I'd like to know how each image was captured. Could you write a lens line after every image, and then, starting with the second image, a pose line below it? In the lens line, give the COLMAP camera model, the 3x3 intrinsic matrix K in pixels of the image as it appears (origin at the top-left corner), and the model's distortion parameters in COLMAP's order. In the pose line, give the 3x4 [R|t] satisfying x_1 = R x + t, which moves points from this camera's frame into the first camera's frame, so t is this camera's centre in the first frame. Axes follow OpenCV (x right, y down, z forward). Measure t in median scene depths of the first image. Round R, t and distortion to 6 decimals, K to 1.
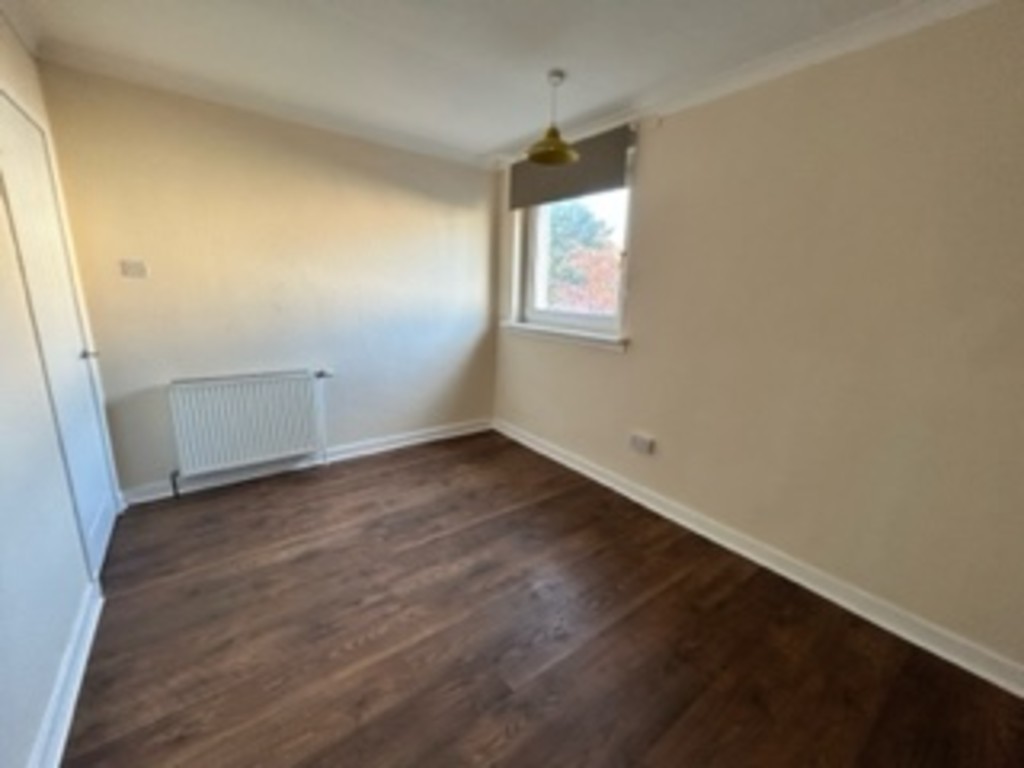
lens RADIAL K [[412.3, 0, 513.5], [0, 412.3, 381.9], [0, 0, 1]] dist [0.001038, -0.000458]
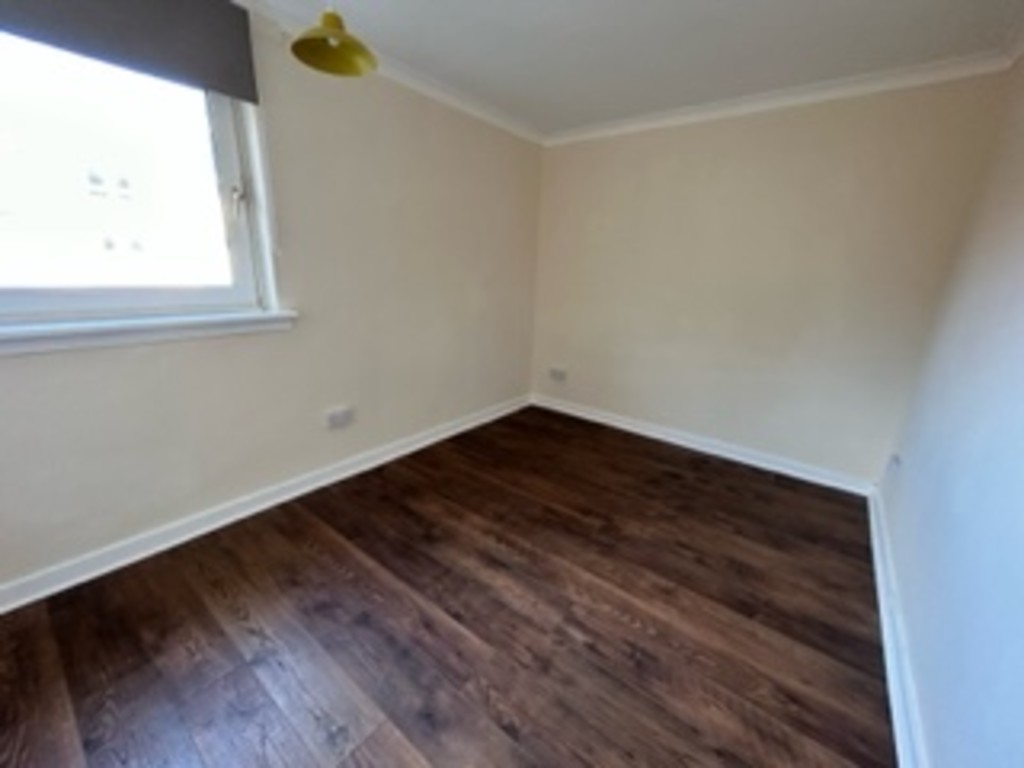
lens RADIAL K [[412.3, 0, 513.4], [0, 412.3, 388.0], [0, 0, 1]] dist [0.001038, -0.000458]
pose [[-0.255102, -0.316322, 0.913709, -0.965511], [0.170274, 0.915510, 0.364485, -0.290373], [-0.951803, 0.248561, -0.179687, 1.200881]]
